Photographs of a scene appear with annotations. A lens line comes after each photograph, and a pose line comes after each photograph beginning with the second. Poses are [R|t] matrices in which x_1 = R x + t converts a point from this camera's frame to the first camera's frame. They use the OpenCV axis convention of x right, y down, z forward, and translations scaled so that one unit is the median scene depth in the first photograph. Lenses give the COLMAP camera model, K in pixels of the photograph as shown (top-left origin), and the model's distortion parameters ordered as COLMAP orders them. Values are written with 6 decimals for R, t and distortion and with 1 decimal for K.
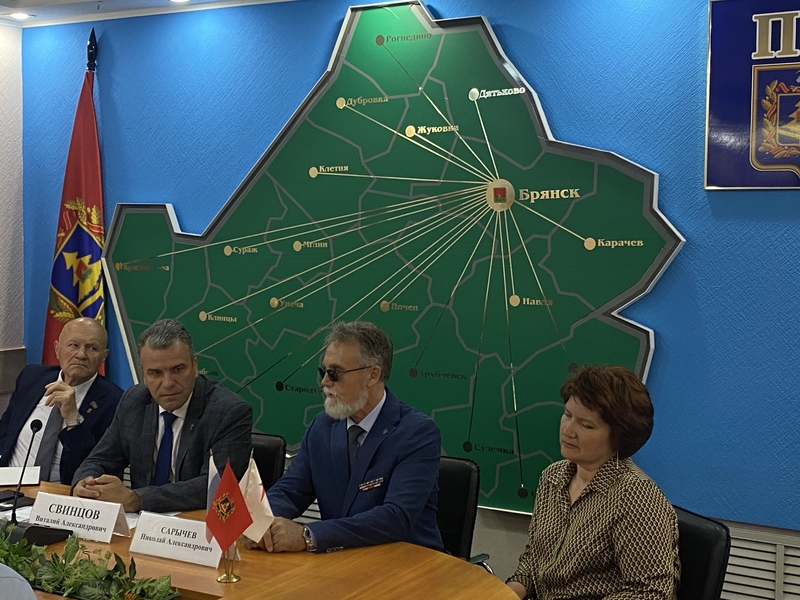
lens RADIAL K [[1233.1, 0, 400.0], [0, 1233.1, 300.0], [0, 0, 1]] dist [0.126289, -0.068557]
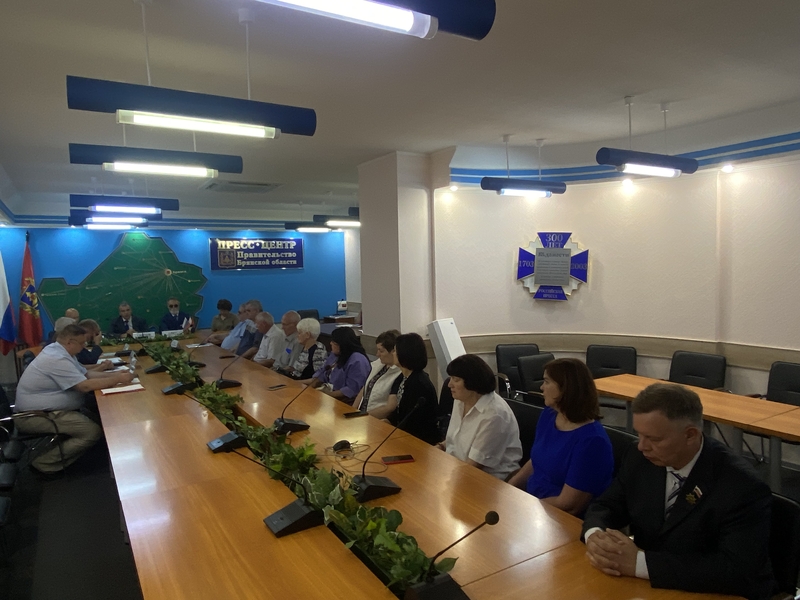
lens RADIAL K [[525.5, 0, 400.0], [0, 525.5, 300.0], [0, 0, 1]] dist [0.061983, -0.086465]
pose [[0.447605, -0.083821, 0.890294, -1.351748], [0.084674, 0.995097, 0.051117, -0.003391], [-0.890214, 0.052504, 0.452508, -0.764635]]
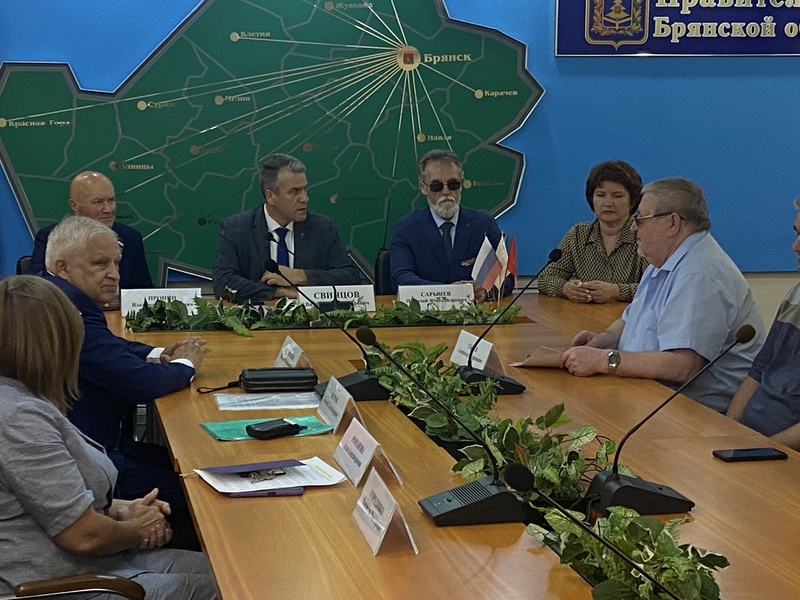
lens RADIAL K [[1648.5, 0, 400.0], [0, 1648.5, 300.0], [0, 0, 1]] dist [0.203819, -0.433728]
pose [[0.728203, -0.103883, 0.677442, -1.103261], [0.046067, 0.993630, 0.102850, -0.009544], [-0.683811, -0.043688, 0.728350, -0.288834]]
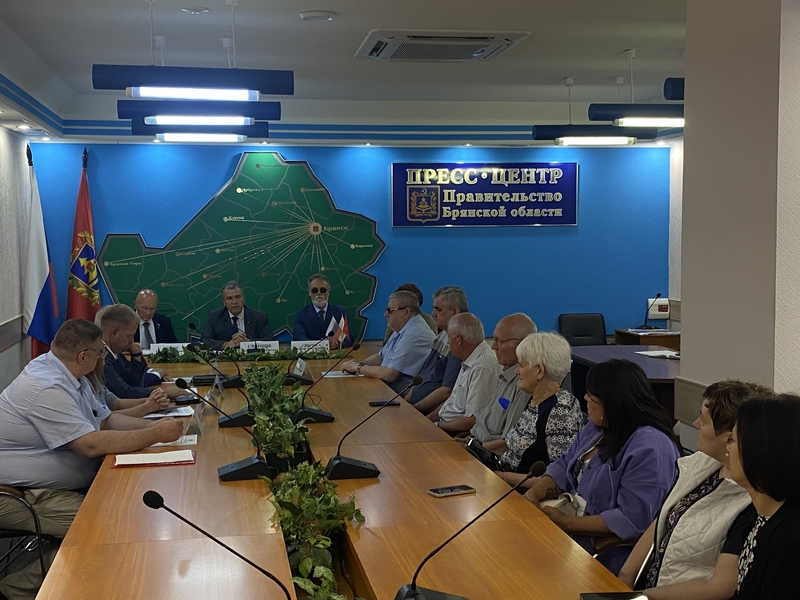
lens RADIAL K [[1014.5, 0, 397.2], [0, 1014.5, 295.4], [0, 0, 1]] dist [0.224491, -0.770733]
pose [[0.749217, -0.059476, 0.659649, -1.160845], [0.056756, 0.998062, 0.025526, 0.010319], [-0.659889, 0.018314, 0.751140, -0.696578]]
